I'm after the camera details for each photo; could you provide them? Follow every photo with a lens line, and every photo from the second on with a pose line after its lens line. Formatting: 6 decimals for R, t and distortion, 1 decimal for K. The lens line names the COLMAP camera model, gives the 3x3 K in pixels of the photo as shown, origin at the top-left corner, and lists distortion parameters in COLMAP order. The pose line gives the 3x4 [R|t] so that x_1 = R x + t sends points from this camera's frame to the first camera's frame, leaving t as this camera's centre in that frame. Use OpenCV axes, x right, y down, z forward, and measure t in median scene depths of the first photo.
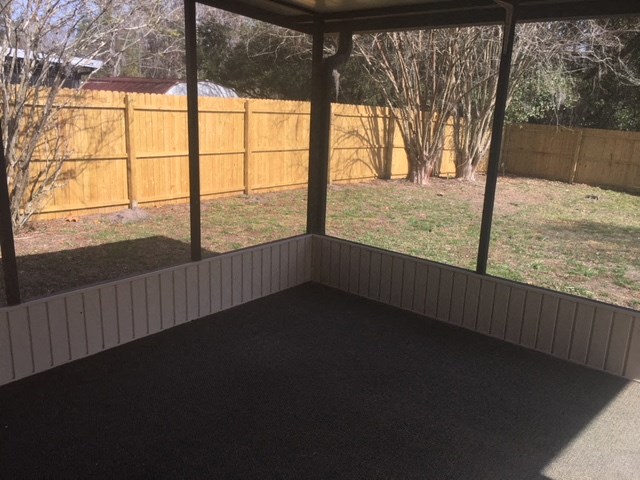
lens RADIAL K [[562.8, 0, 319.8], [0, 562.8, 242.5], [0, 0, 1]] dist [0.018463, -0.007920]
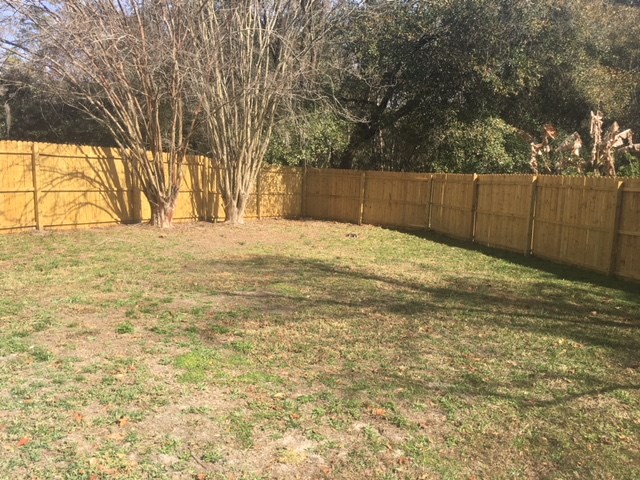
lens RADIAL K [[562.8, 0, 319.9], [0, 562.8, 238.2], [0, 0, 1]] dist [0.018463, -0.007920]
pose [[0.983477, -0.039564, 0.176655, 0.272815], [0.058083, 0.993197, -0.100923, 0.025766], [-0.171460, 0.109516, 0.979085, 0.029074]]
